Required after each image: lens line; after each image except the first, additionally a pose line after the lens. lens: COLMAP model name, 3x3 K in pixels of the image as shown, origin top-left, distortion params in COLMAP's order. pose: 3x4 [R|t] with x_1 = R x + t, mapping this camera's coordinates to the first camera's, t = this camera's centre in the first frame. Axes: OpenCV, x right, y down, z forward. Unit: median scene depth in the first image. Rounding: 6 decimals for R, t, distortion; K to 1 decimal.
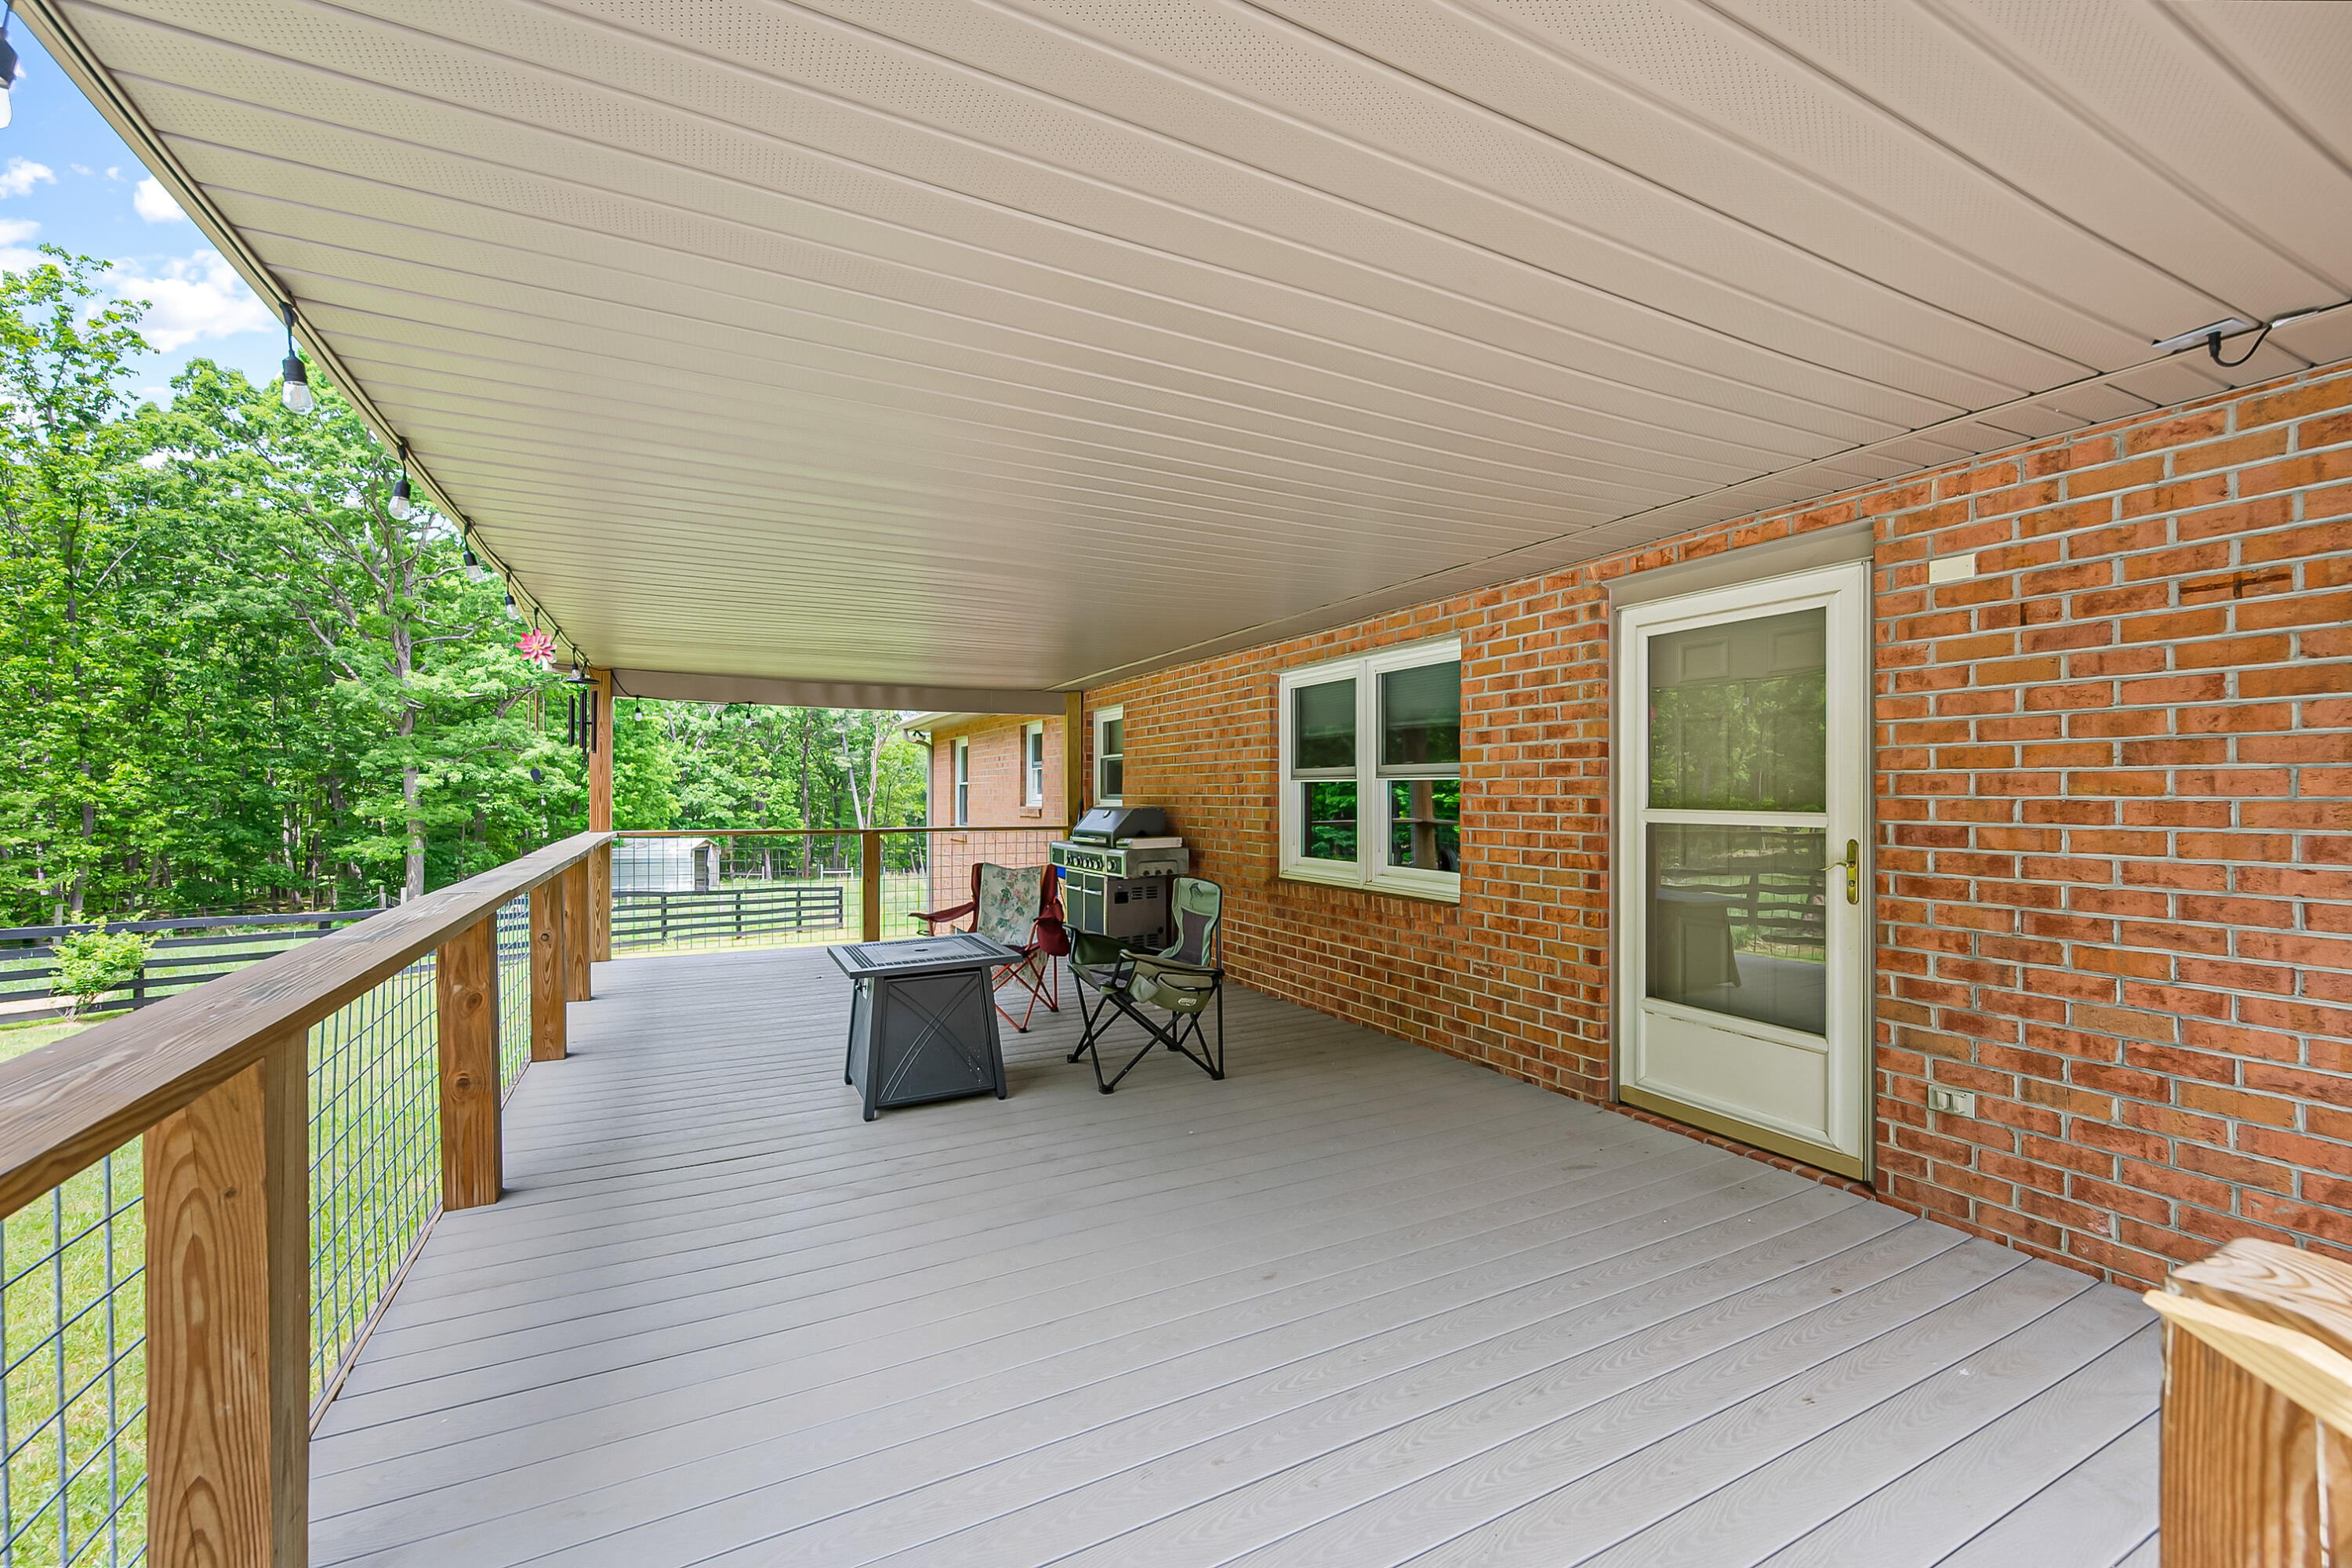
lens RADIAL K [[939.6, 0, 1189.9], [0, 939.6, 790.3], [0, 0, 1]] dist [0.004034, -0.000418]
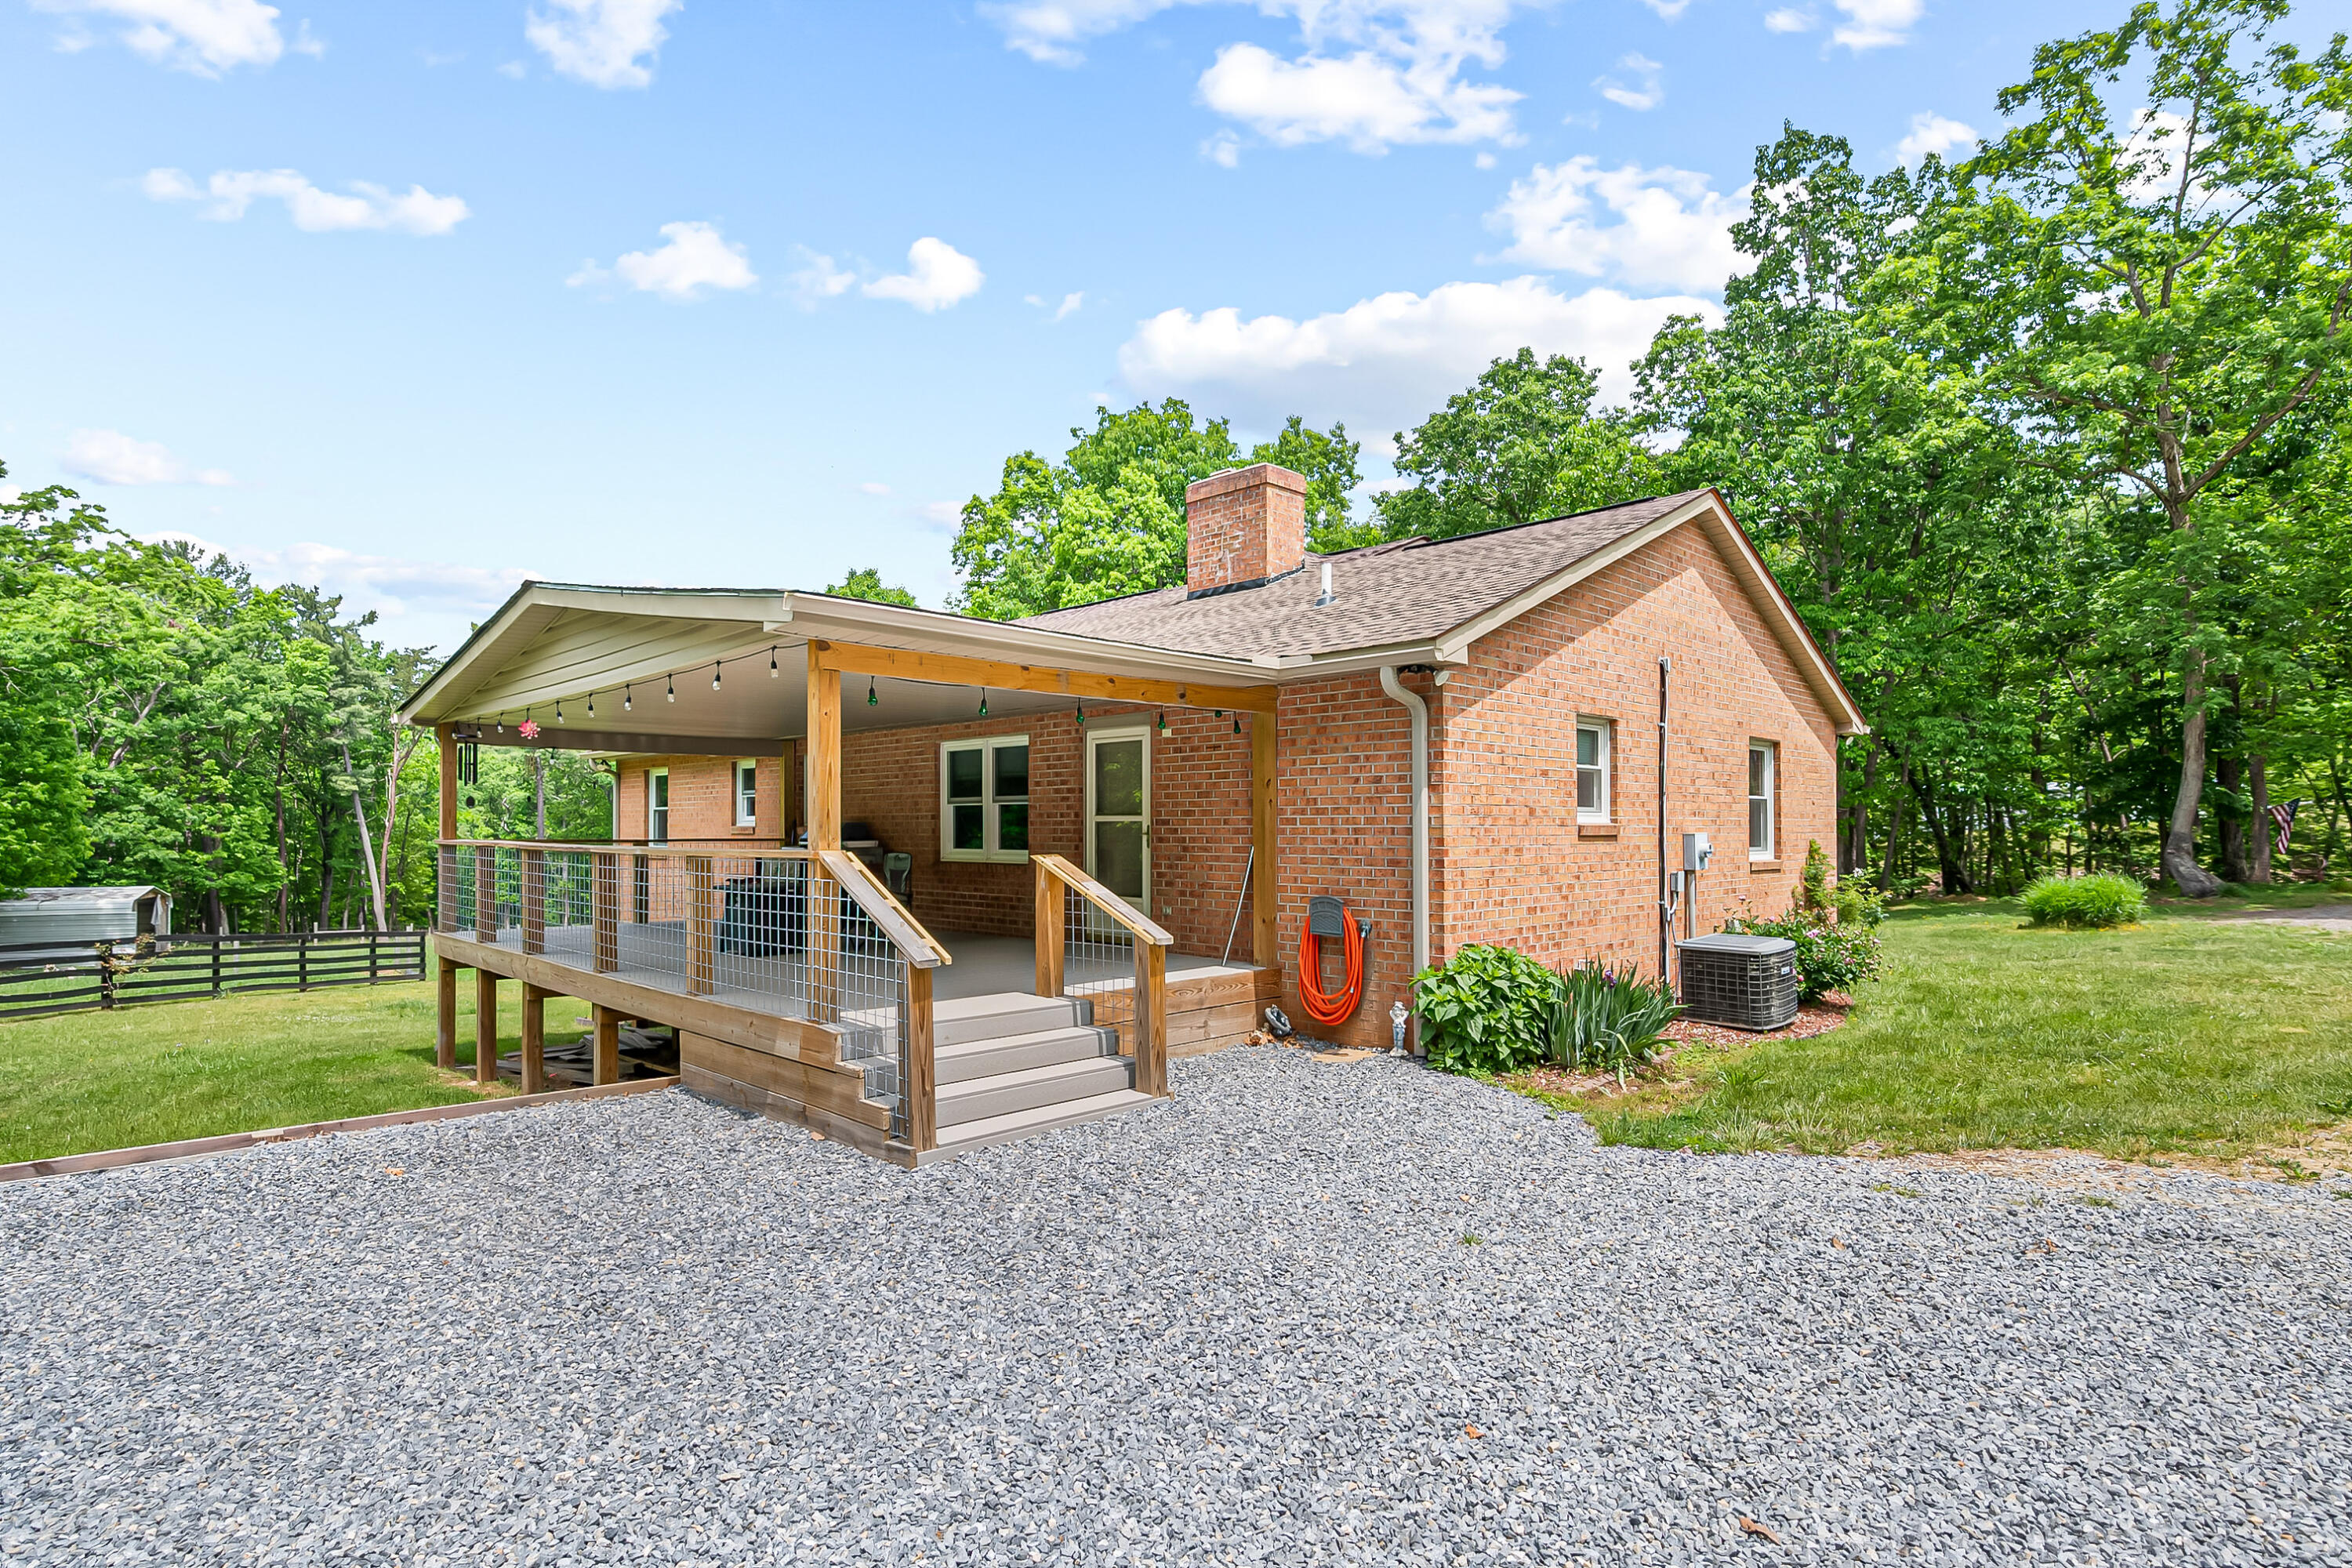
lens RADIAL K [[1202.2, 0, 1168.4], [0, 1202.2, 832.0], [0, 0, 1]] dist [-0.002553, 0.001436]
pose [[0.961932, 0.001223, 0.273284, -0.013956], [-0.002598, 0.999986, 0.004669, 0.003786], [-0.273275, -0.005202, 0.961922, -0.163804]]
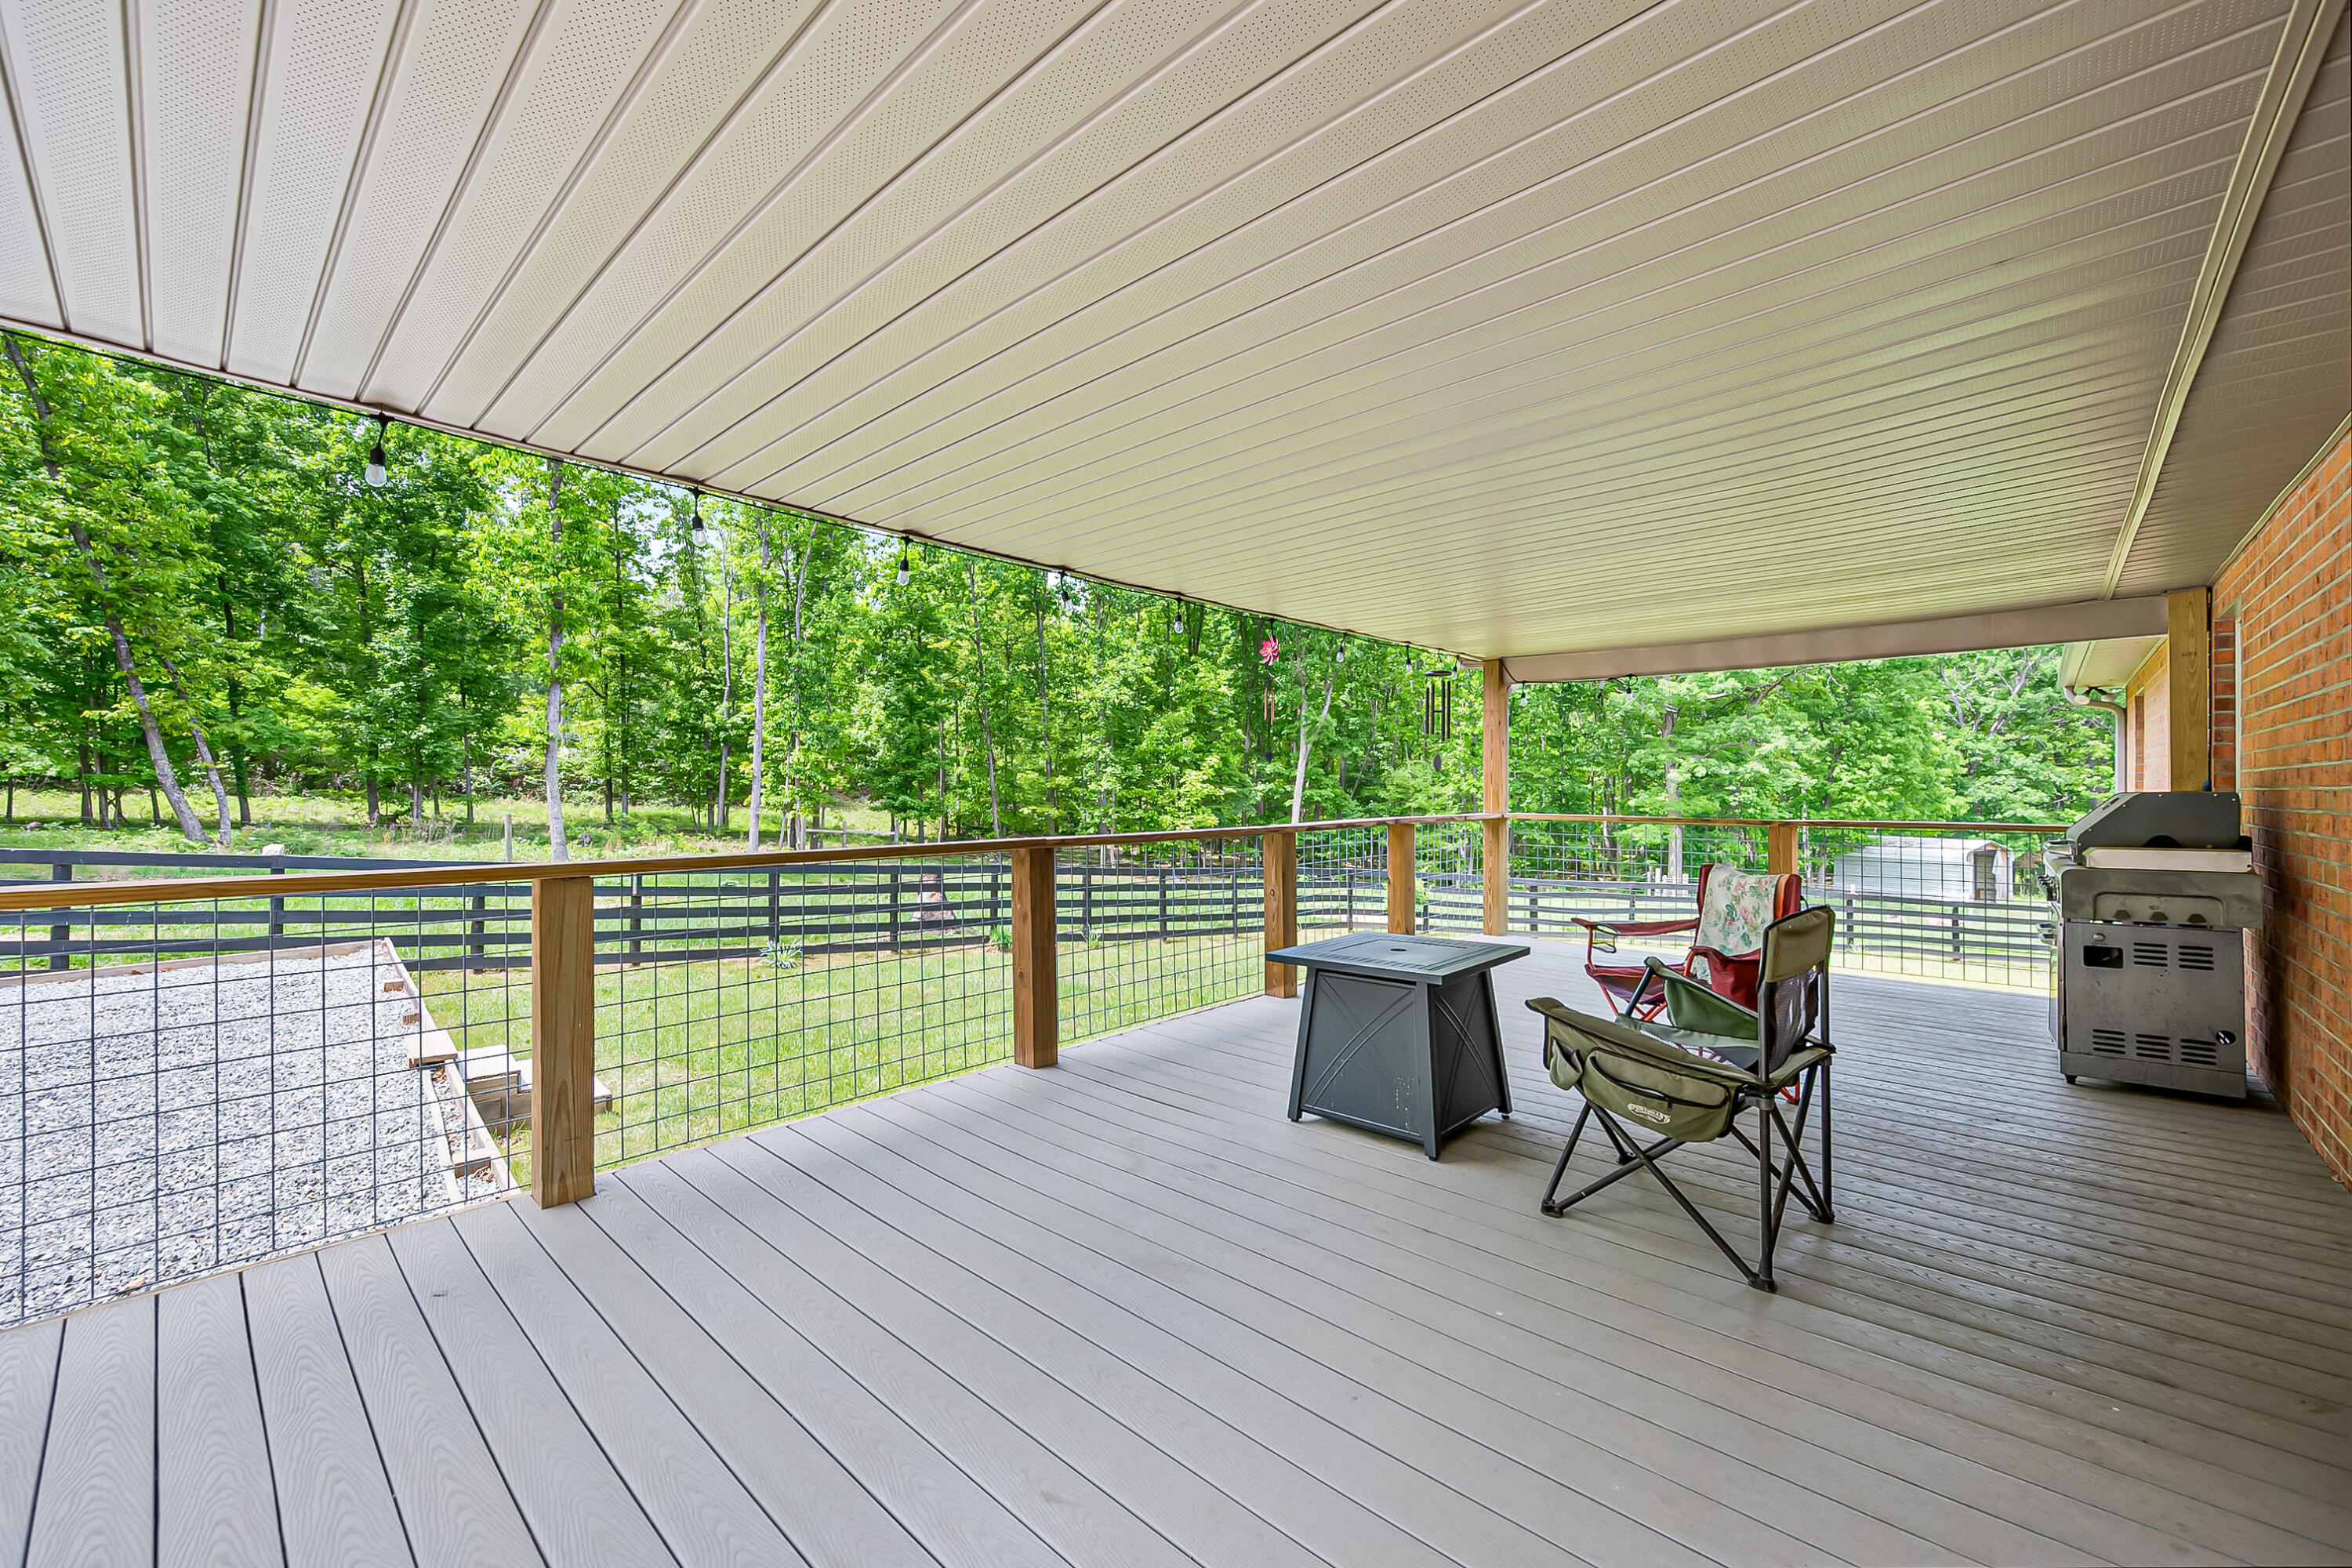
lens RADIAL K [[939.6, 0, 1178.2], [0, 939.6, 786.3], [0, 0, 1]] dist [0.004034, -0.000418]
pose [[0.337270, -0.002904, -0.941403, 0.044627], [0.003241, 0.999993, -0.001924, 0.002561], [0.941402, -0.002402, 0.337277, 0.054175]]
